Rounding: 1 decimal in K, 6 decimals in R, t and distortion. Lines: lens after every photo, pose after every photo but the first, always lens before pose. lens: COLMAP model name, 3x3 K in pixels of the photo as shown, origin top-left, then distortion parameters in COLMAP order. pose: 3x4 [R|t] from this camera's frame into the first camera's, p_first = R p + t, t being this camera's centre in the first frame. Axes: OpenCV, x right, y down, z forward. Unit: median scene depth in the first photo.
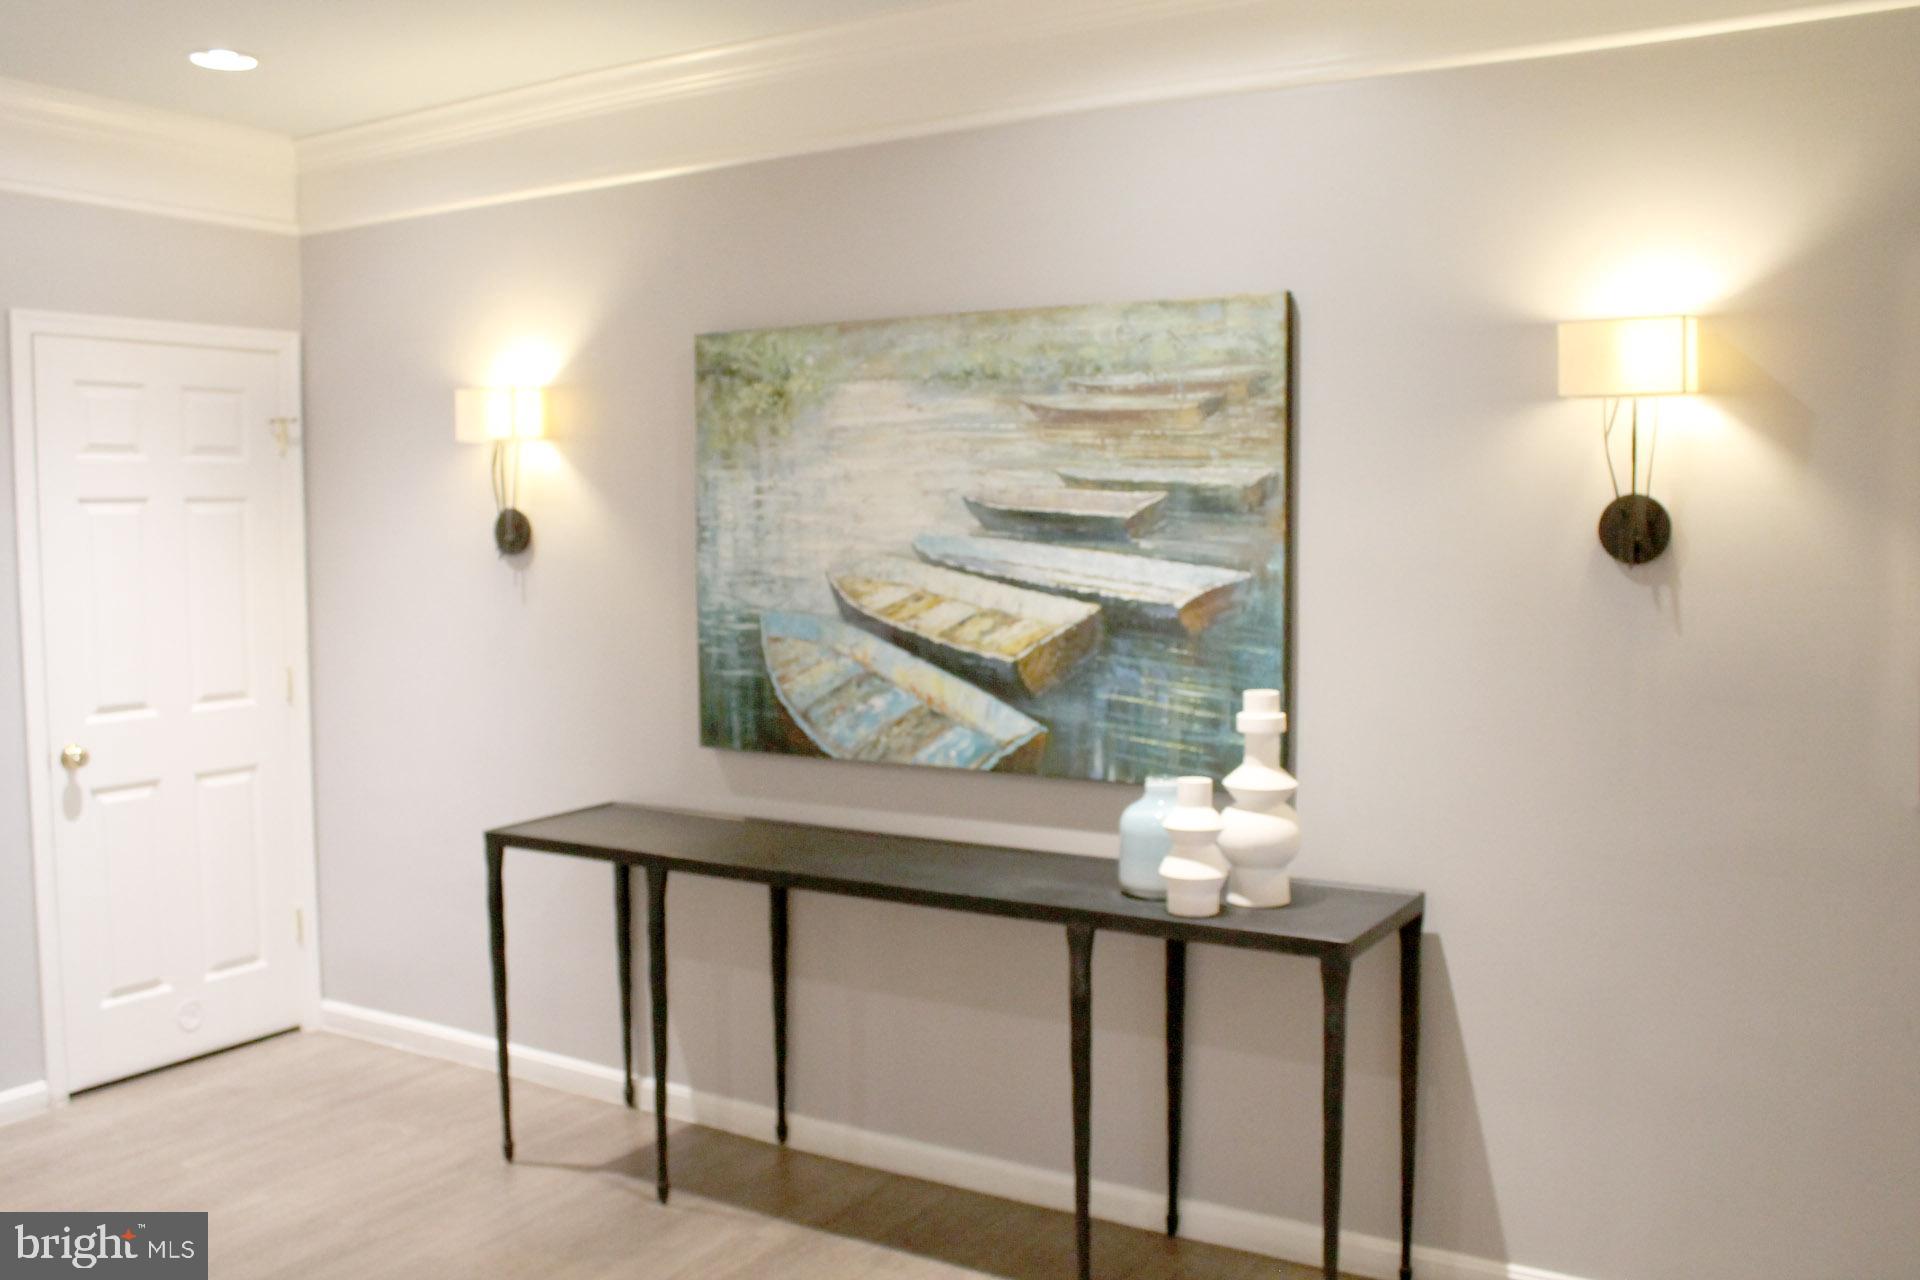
lens RADIAL K [[1758.5, 0, 953.9], [0, 1758.5, 651.3], [0, 0, 1]] dist [-0.122336, 0.014022]
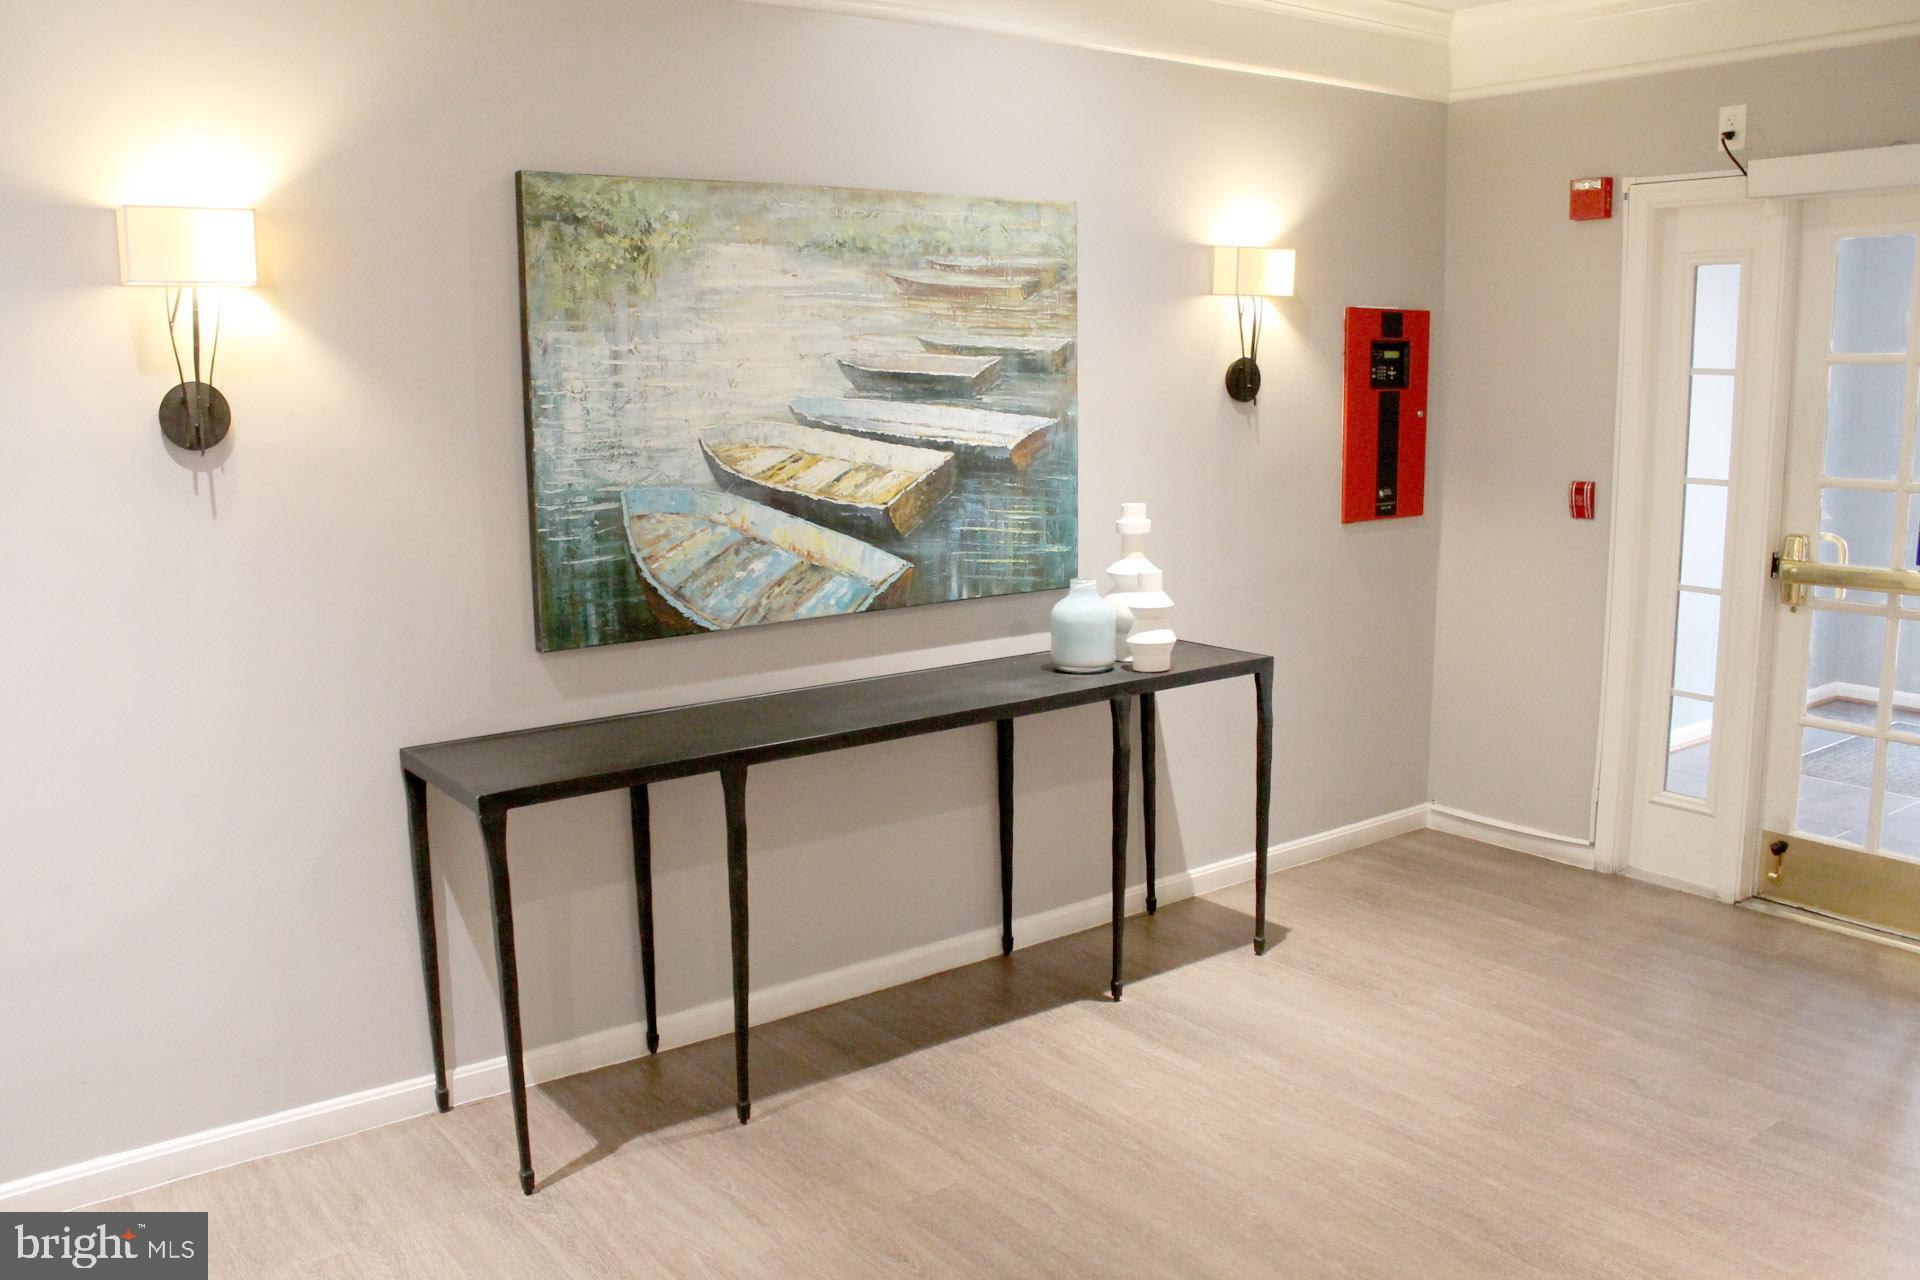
lens RADIAL K [[1617.9, 0, 993.7], [0, 1617.9, 654.3], [0, 0, 1]] dist [-0.152330, 0.130957]
pose [[0.342884, -0.160570, 0.925553, -0.878034], [0.091134, 0.986321, 0.137350, -0.036426], [-0.934947, 0.037254, 0.352827, 0.560690]]
